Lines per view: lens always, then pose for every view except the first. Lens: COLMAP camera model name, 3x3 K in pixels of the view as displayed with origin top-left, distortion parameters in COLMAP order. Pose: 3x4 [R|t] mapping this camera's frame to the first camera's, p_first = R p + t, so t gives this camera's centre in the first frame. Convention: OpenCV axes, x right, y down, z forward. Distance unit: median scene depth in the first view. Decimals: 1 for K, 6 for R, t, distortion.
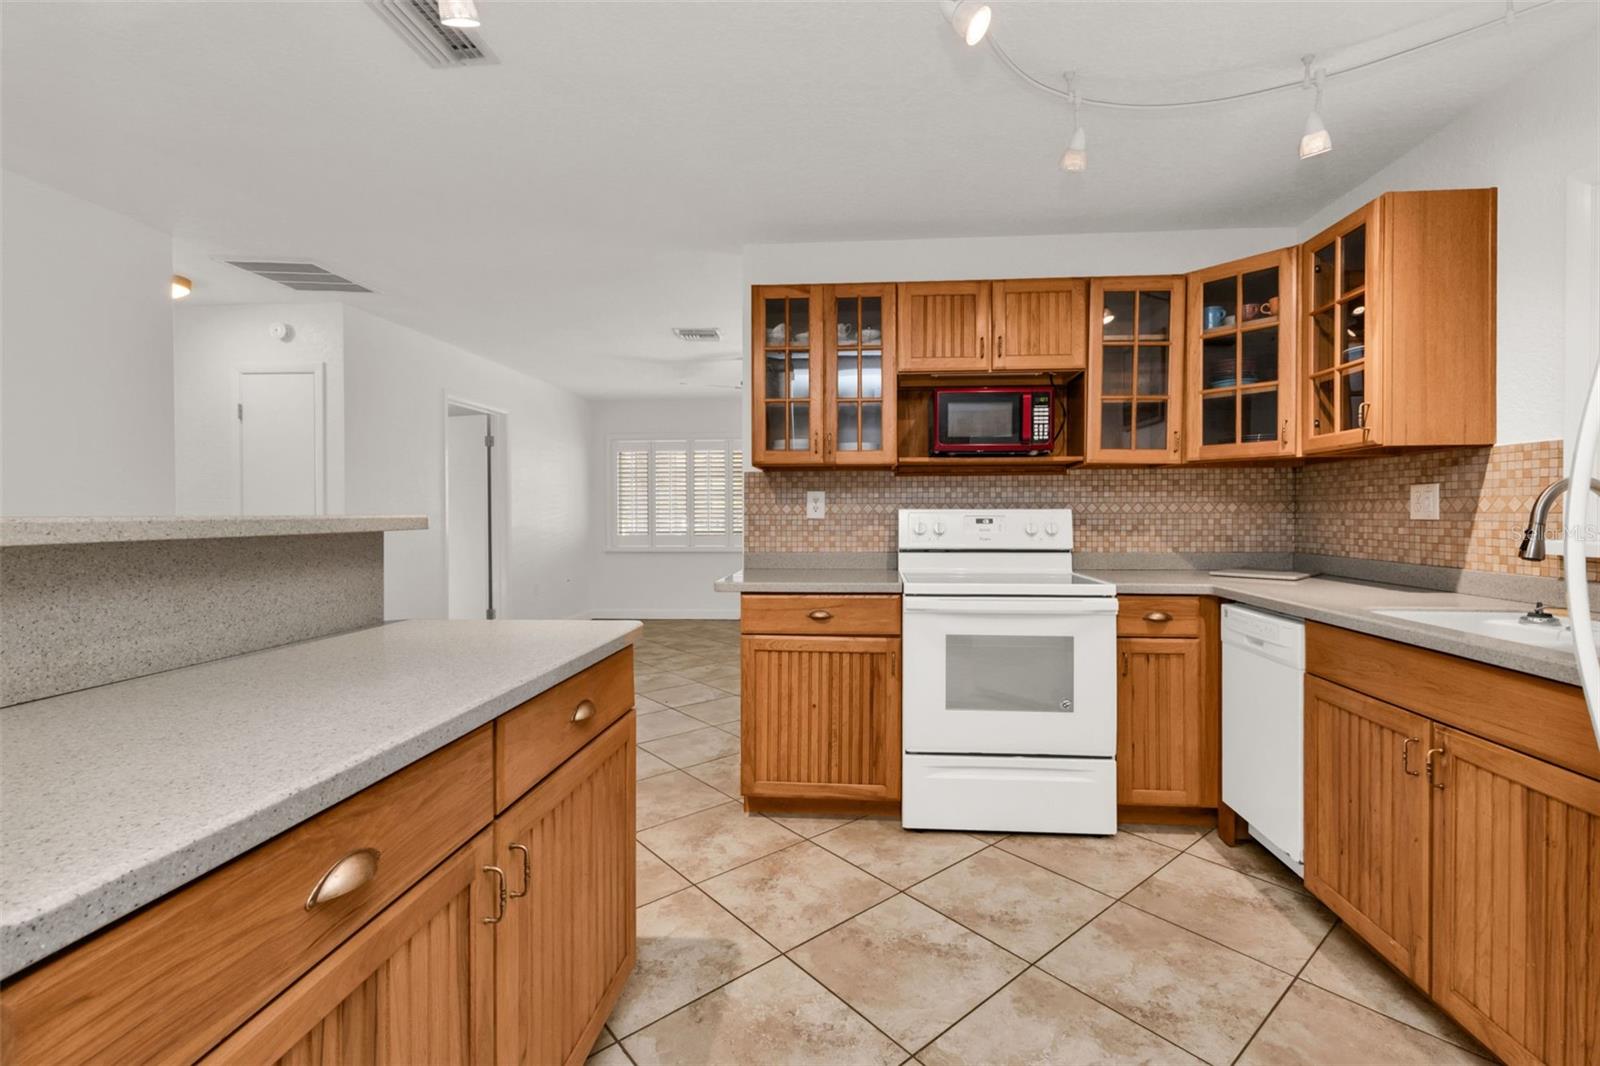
lens RADIAL K [[696.4, 0, 834.7], [0, 696.4, 527.9], [0, 0, 1]] dist [0.003238, 0.001421]
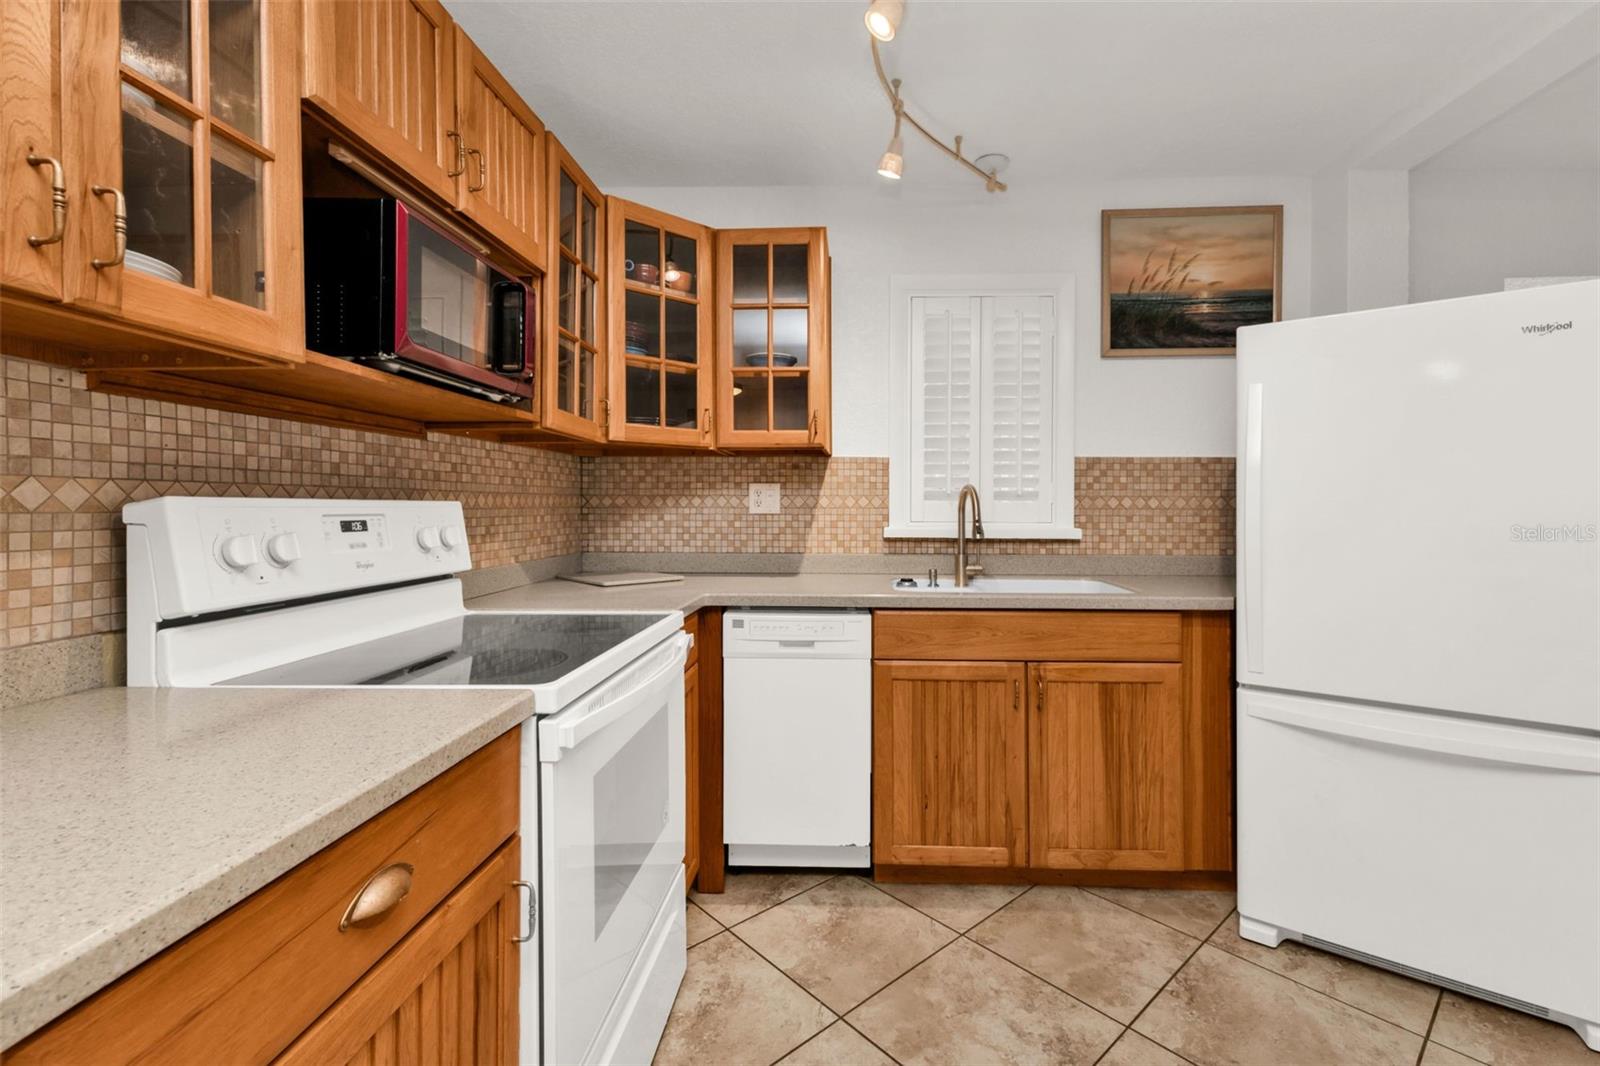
lens RADIAL K [[696.4, 0, 834.1], [0, 696.4, 511.8], [0, 0, 1]] dist [0.003238, 0.001421]
pose [[-0.023530, -0.005577, 0.999708, -0.332286], [0.021086, 0.999759, 0.006074, -0.020997], [-0.999501, 0.021222, -0.023407, 0.964558]]
